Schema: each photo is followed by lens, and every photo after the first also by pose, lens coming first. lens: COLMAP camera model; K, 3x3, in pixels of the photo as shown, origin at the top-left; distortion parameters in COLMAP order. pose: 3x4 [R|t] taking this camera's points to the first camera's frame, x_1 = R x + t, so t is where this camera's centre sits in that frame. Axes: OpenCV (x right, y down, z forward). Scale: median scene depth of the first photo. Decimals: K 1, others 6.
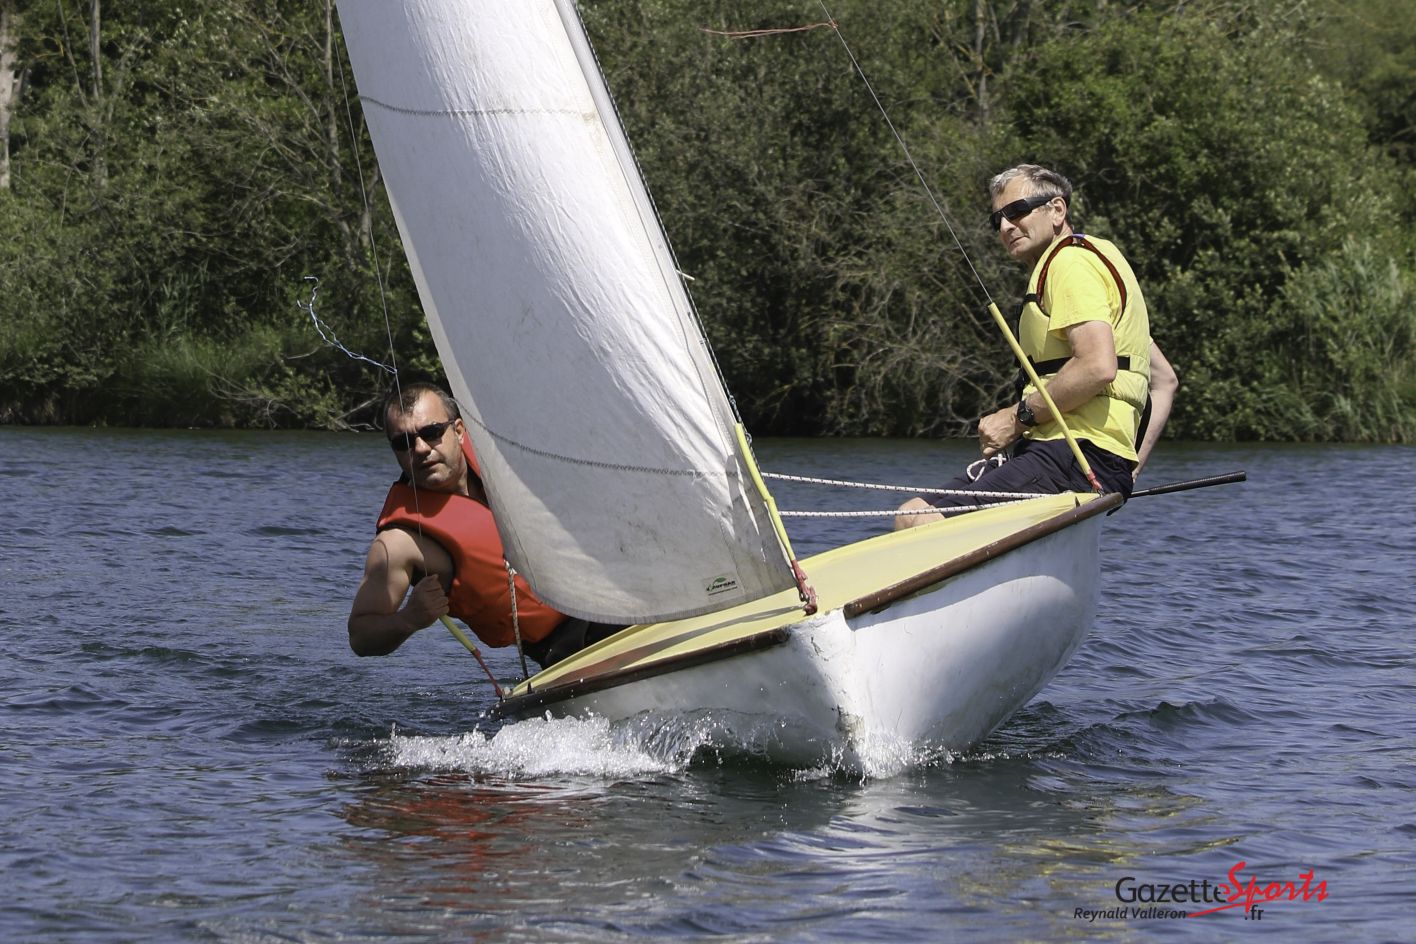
lens RADIAL K [[5503.3, 0, 706.0], [0, 5503.3, 470.4], [0, 0, 1]] dist [-0.111509, 0.000000]
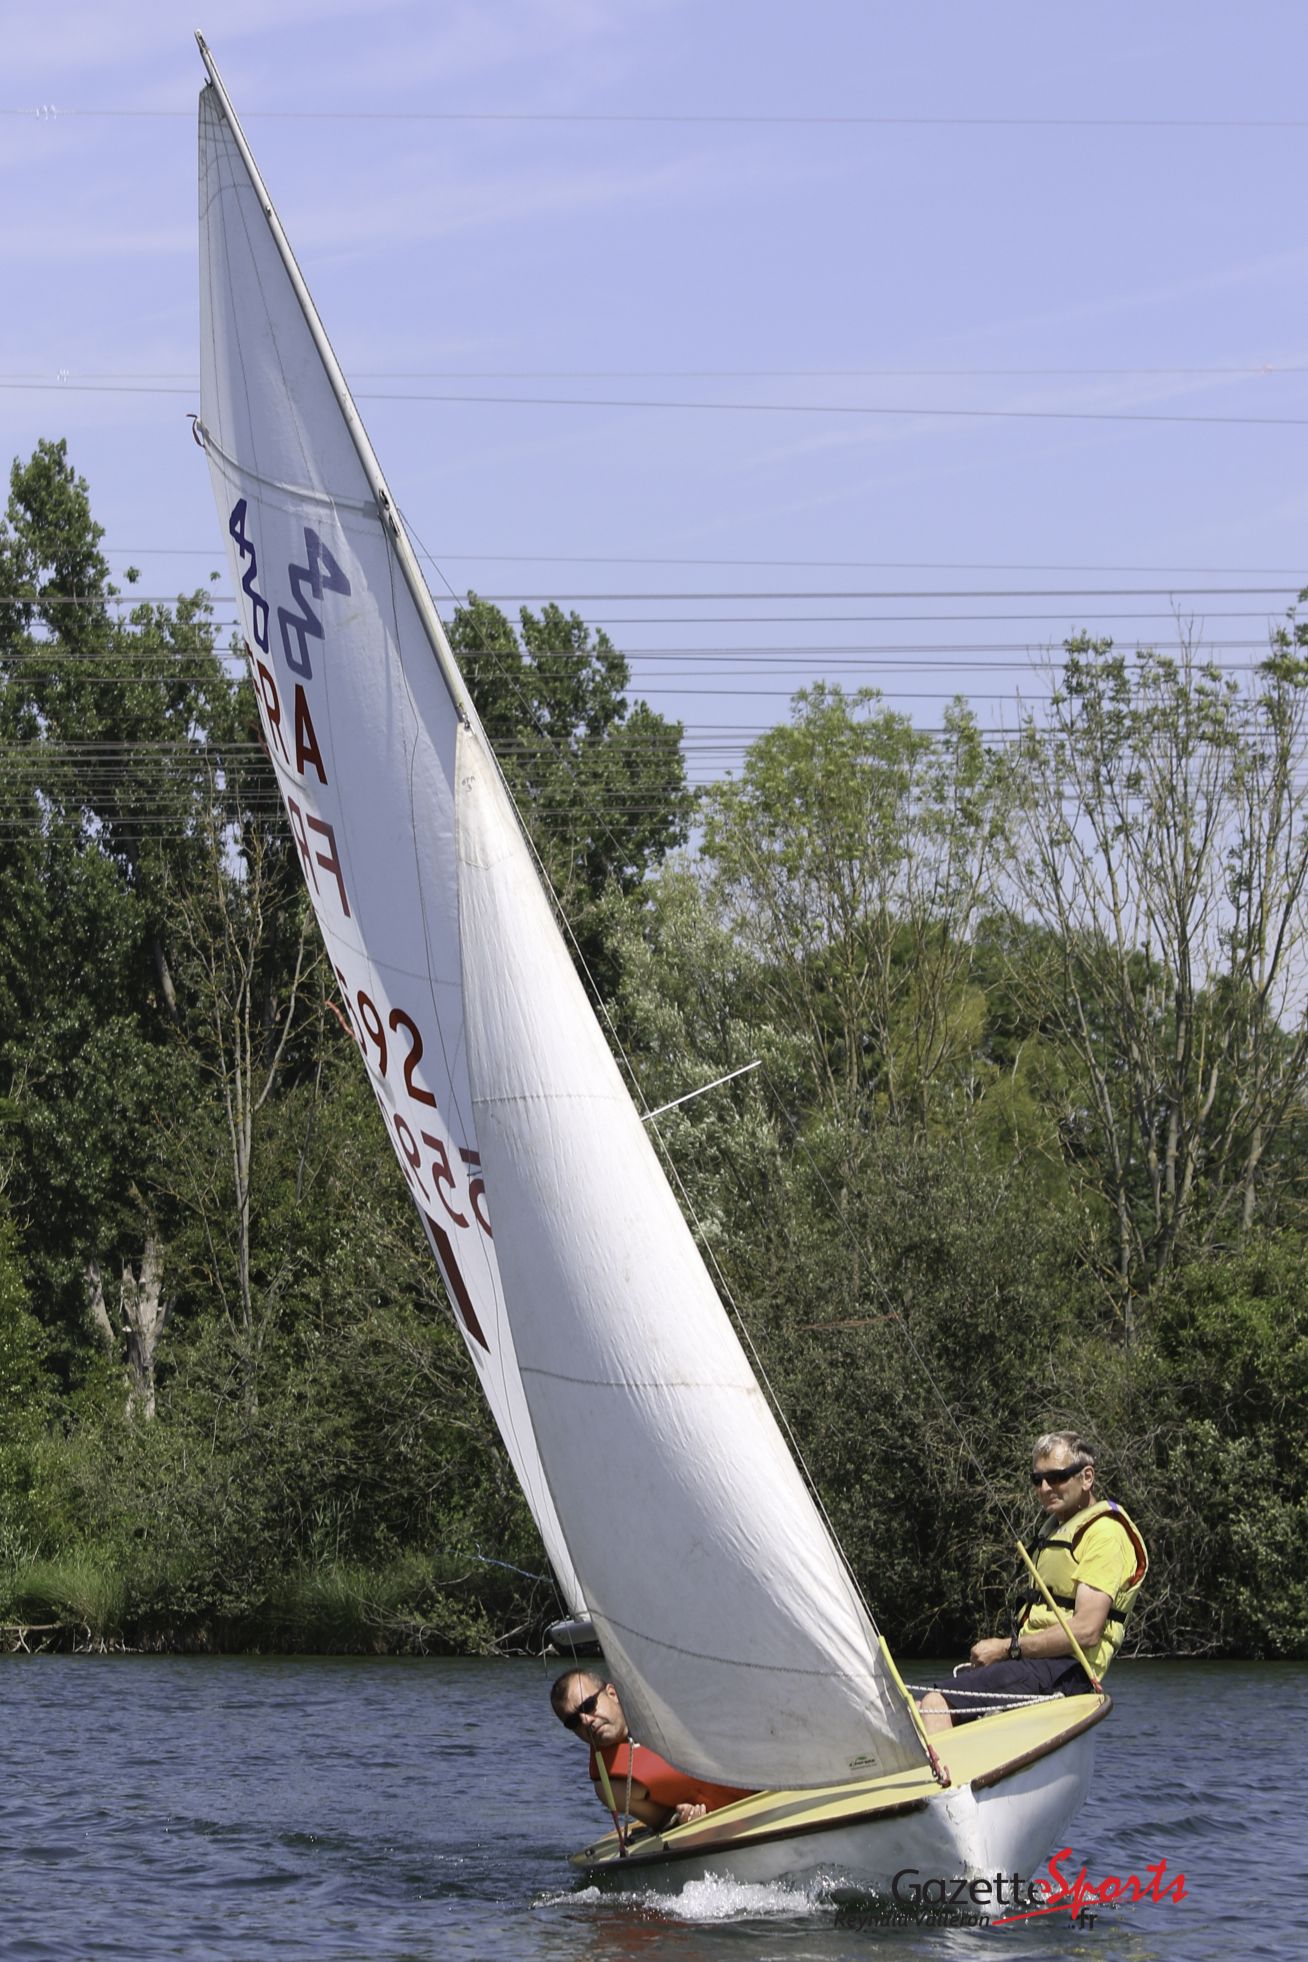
lens RADIAL K [[7625.3, 0, 651.5], [0, 7625.3, 987.5], [0, 0, 1]] dist [-0.111509, 0.000000]
pose [[0.999539, -0.009477, -0.028834, 0.003902], [0.006398, 0.994446, -0.105053, 0.017618], [0.029669, 0.104821, 0.994048, -0.393730]]
